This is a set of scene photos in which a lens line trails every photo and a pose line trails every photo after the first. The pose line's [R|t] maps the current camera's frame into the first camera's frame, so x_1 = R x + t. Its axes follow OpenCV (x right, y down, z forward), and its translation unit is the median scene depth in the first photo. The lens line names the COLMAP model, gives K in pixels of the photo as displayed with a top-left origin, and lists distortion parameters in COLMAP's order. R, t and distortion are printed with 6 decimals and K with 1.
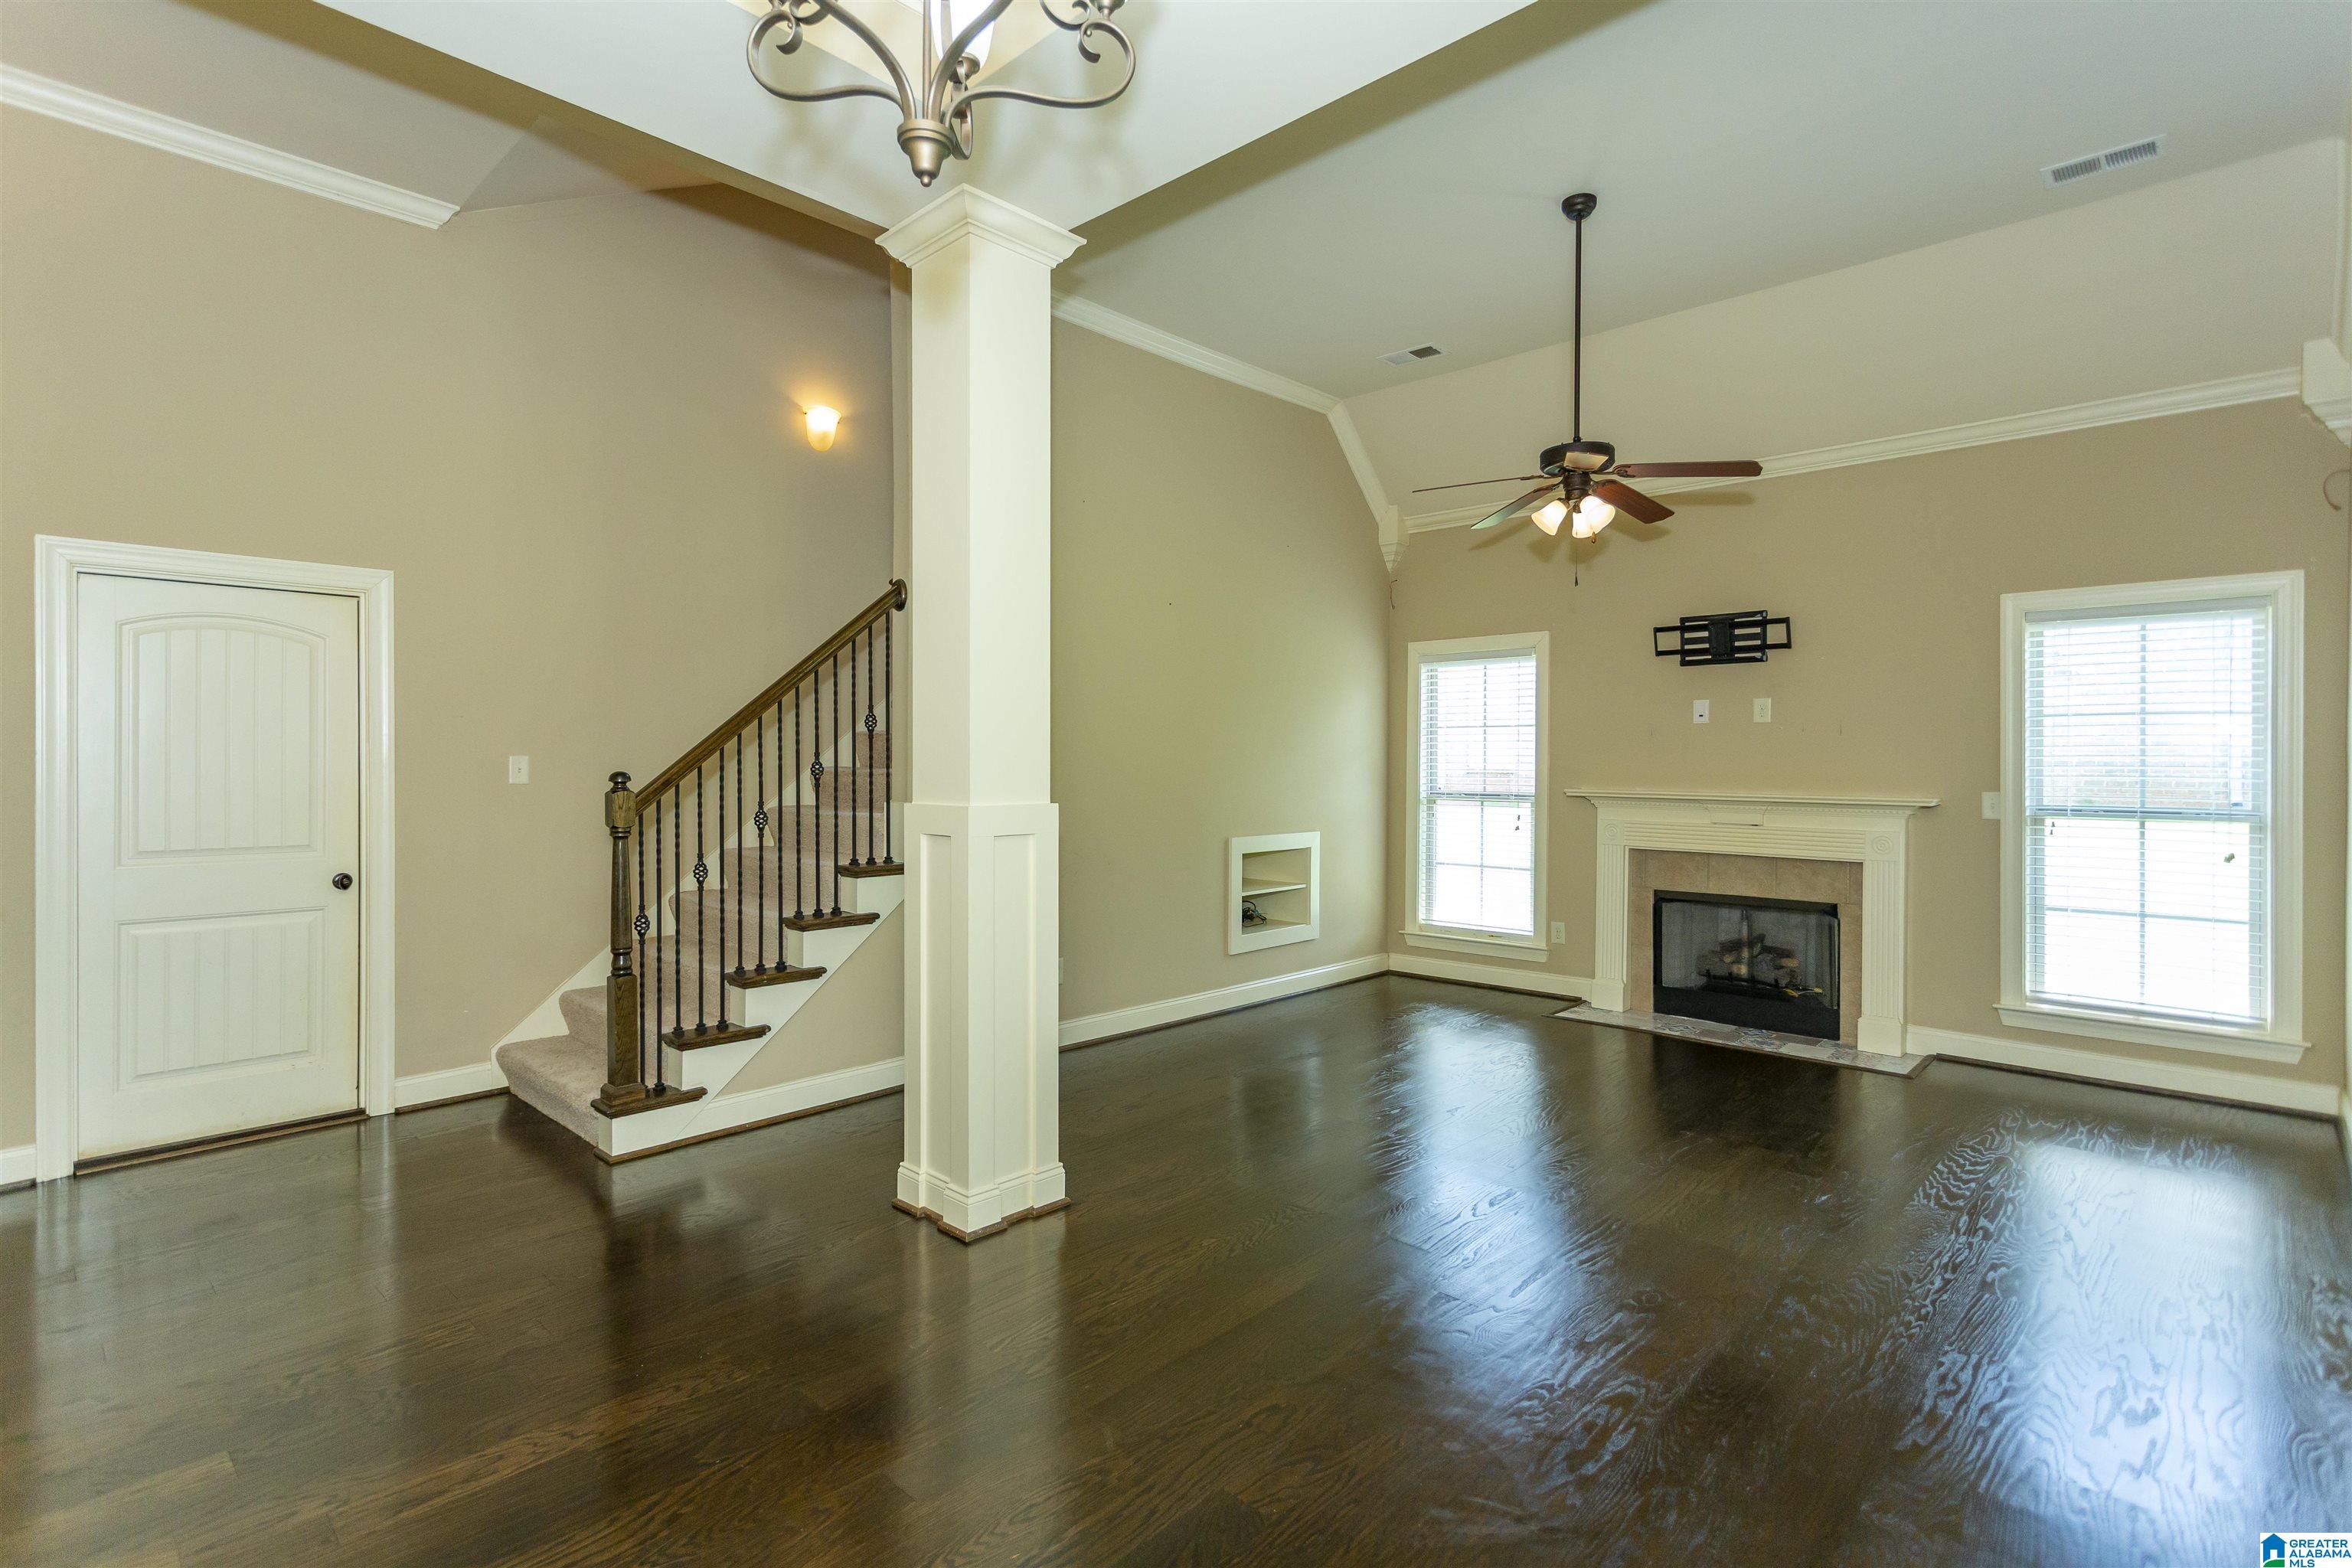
lens RADIAL K [[1117.4, 0, 1194.6], [0, 1117.4, 770.6], [0, 0, 1]] dist [0.003725, 0.002043]
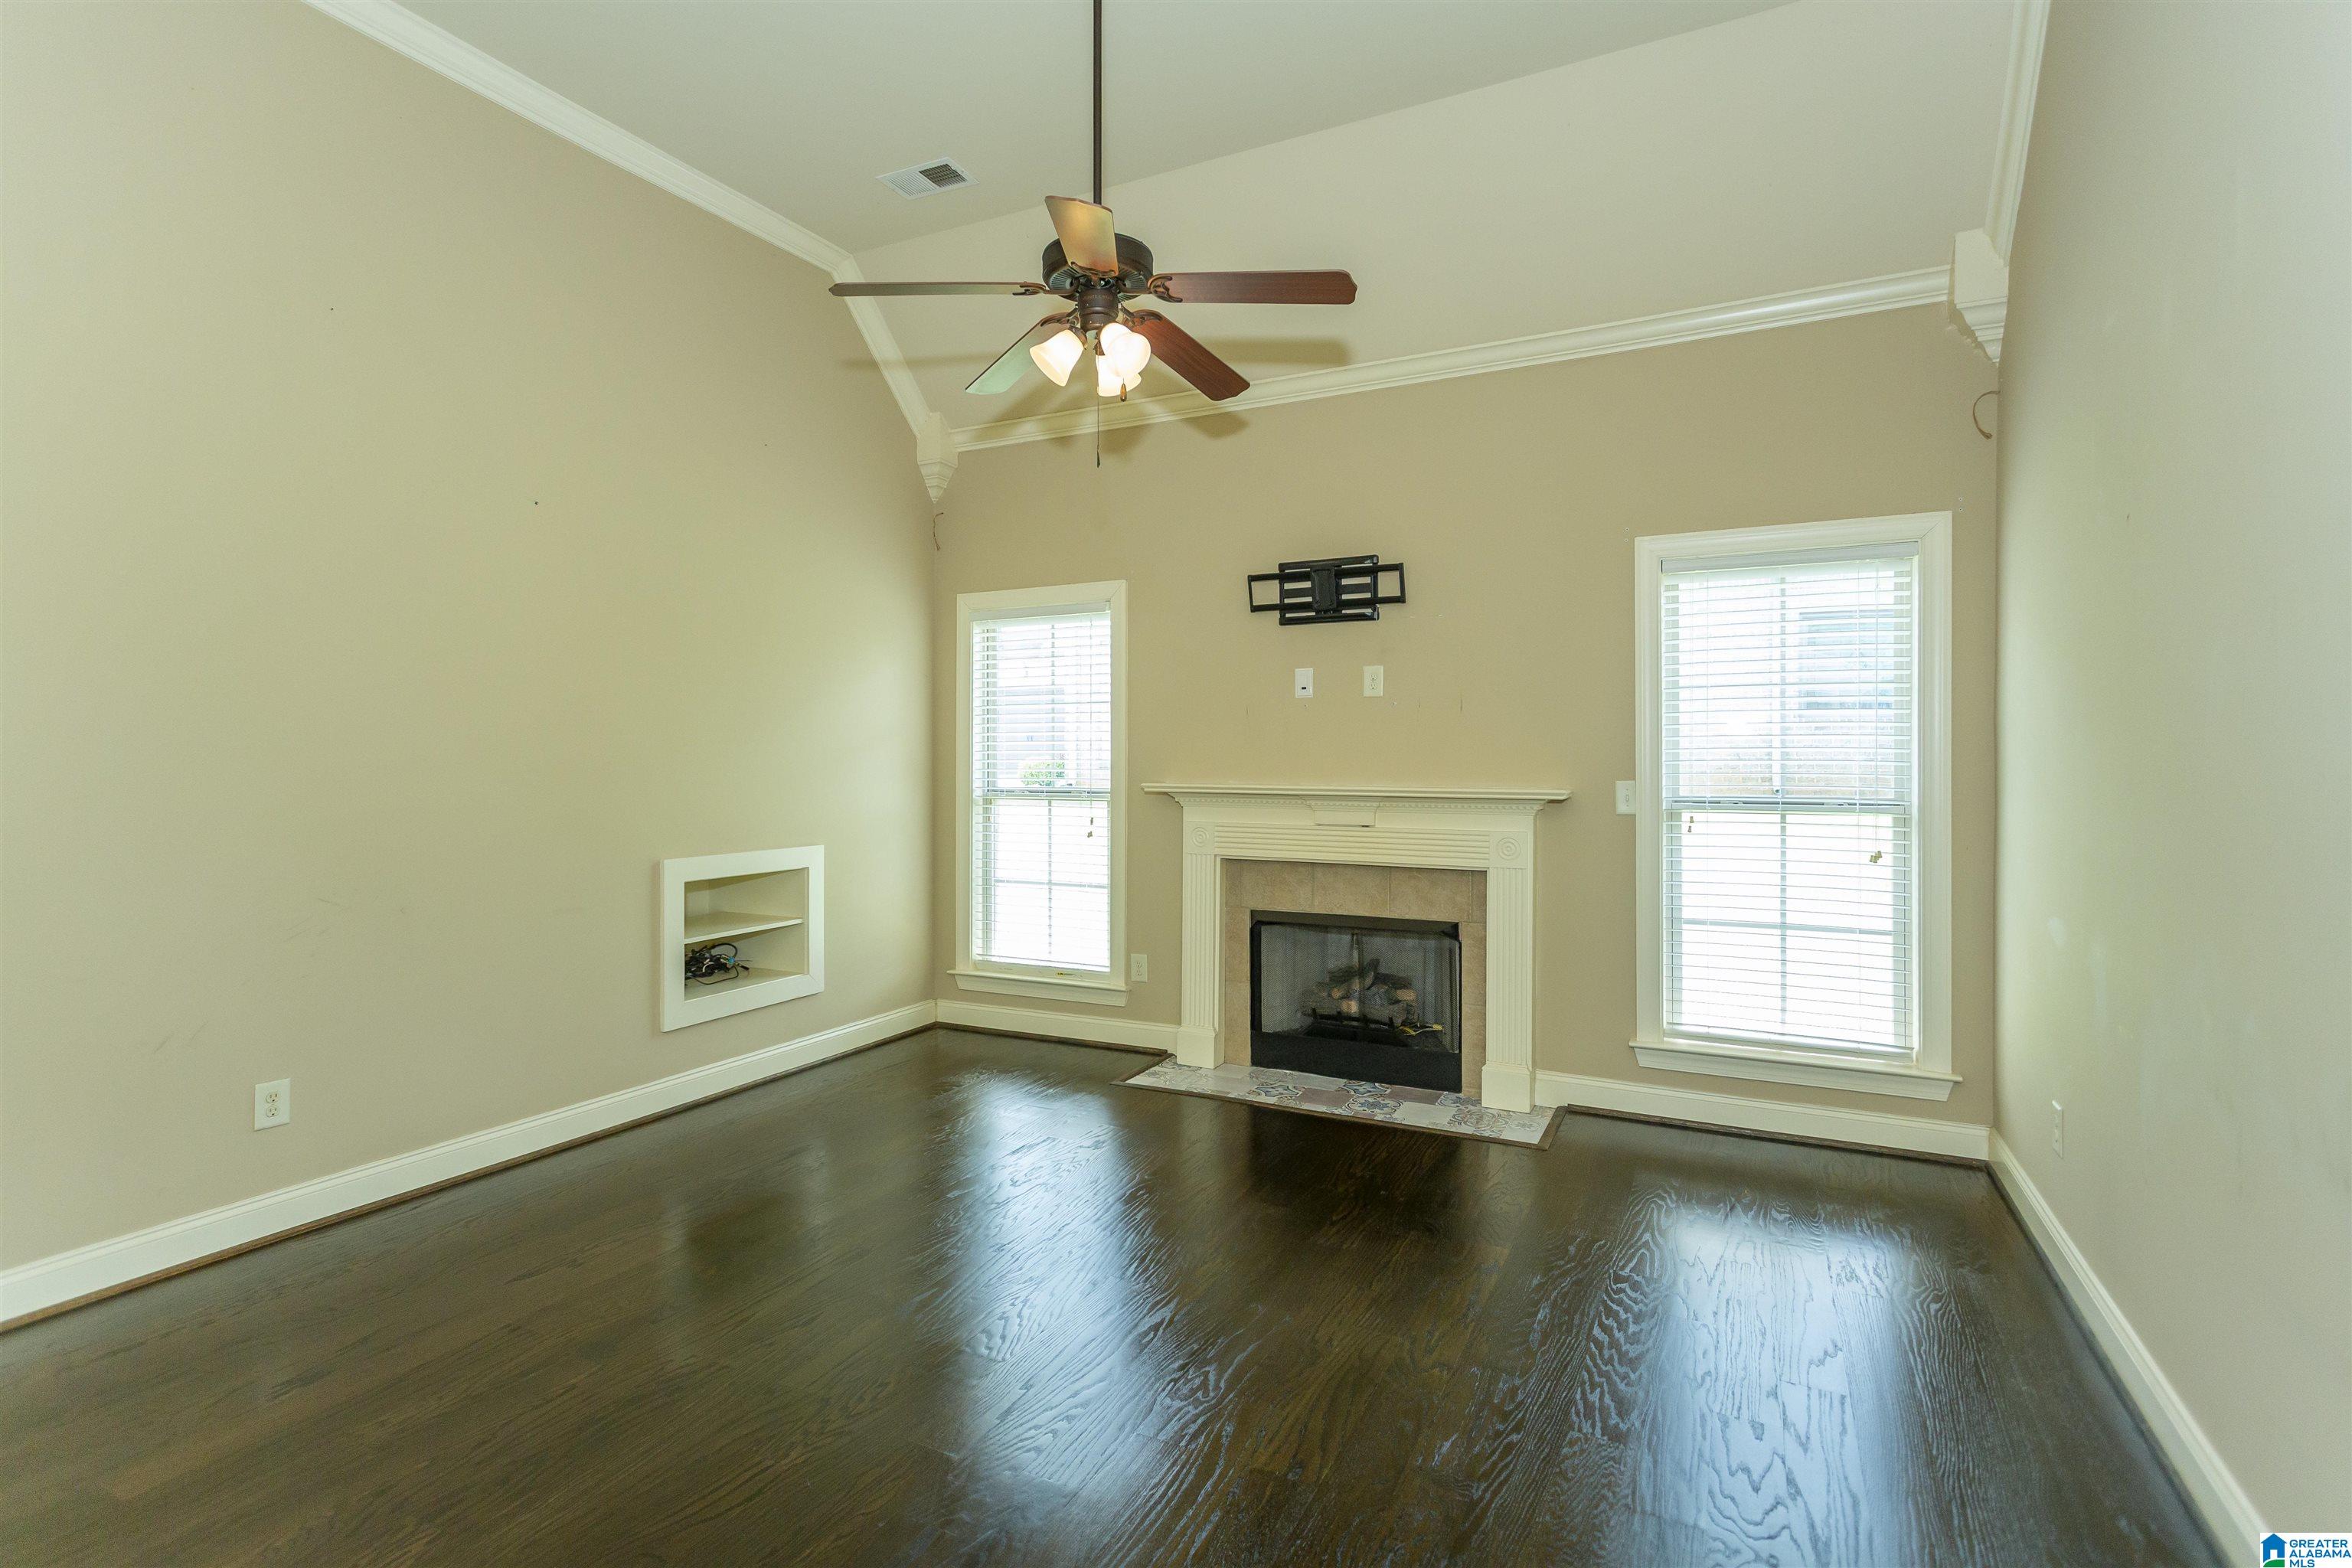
lens RADIAL K [[1117.4, 0, 1188.6], [0, 1117.4, 773.6], [0, 0, 1]] dist [0.003725, 0.002043]
pose [[0.958802, -0.007084, 0.283987, 0.149355], [0.005874, 0.999970, 0.005112, 0.006523], [-0.284015, -0.003233, 0.958815, 0.264221]]
